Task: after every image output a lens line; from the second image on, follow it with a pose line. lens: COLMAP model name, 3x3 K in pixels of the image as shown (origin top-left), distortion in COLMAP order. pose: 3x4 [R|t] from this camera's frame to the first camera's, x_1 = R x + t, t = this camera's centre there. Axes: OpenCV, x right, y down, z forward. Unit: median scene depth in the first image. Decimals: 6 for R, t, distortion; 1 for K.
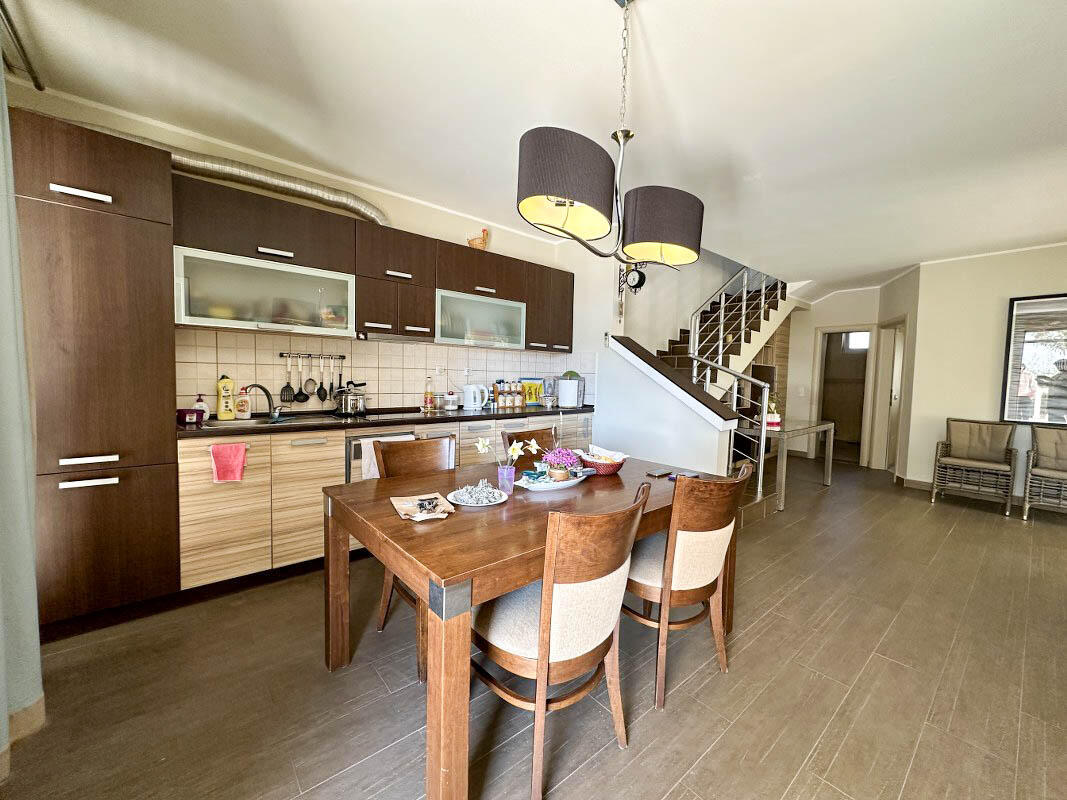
lens RADIAL K [[423.8, 0, 533.1], [0, 423.8, 398.9], [0, 0, 1]] dist [0.000104, 0.000058]
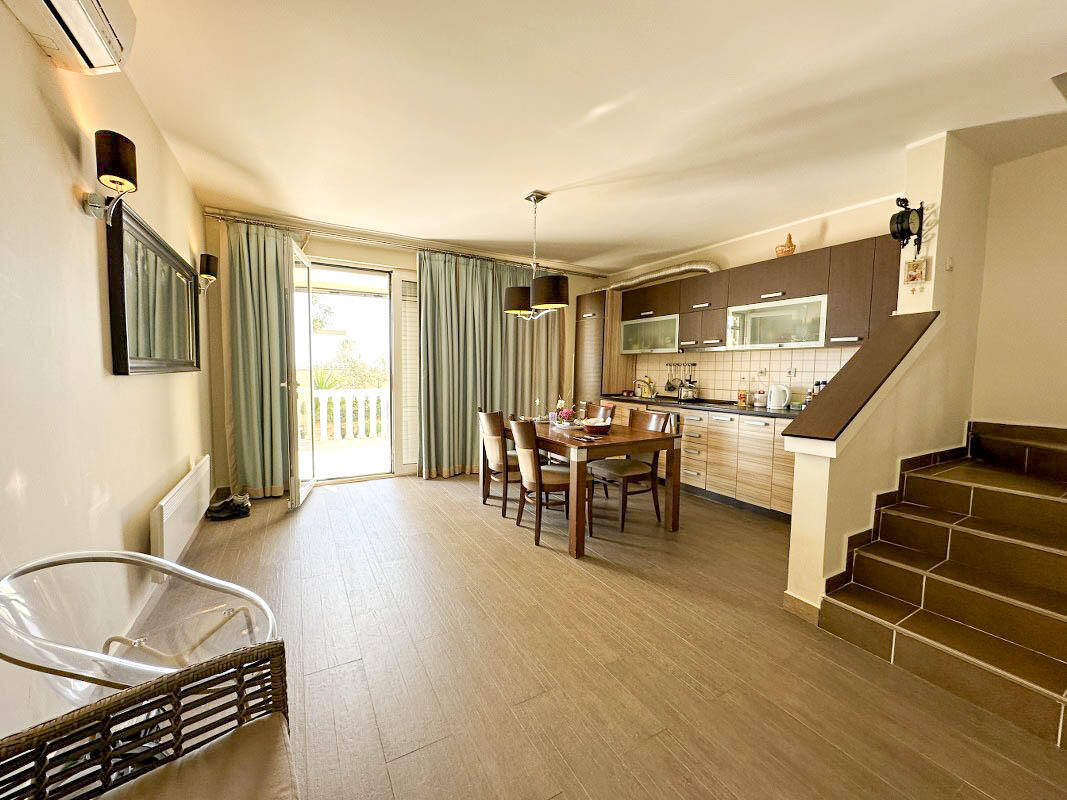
lens RADIAL K [[423.8, 0, 533.1], [0, 423.8, 398.9], [0, 0, 1]] dist [0.000104, 0.000058]
pose [[-0.180379, 0.041957, -0.982702, 1.073590], [-0.076716, 0.995446, 0.056582, -0.013572], [0.980601, 0.085595, -0.176339, 0.636210]]
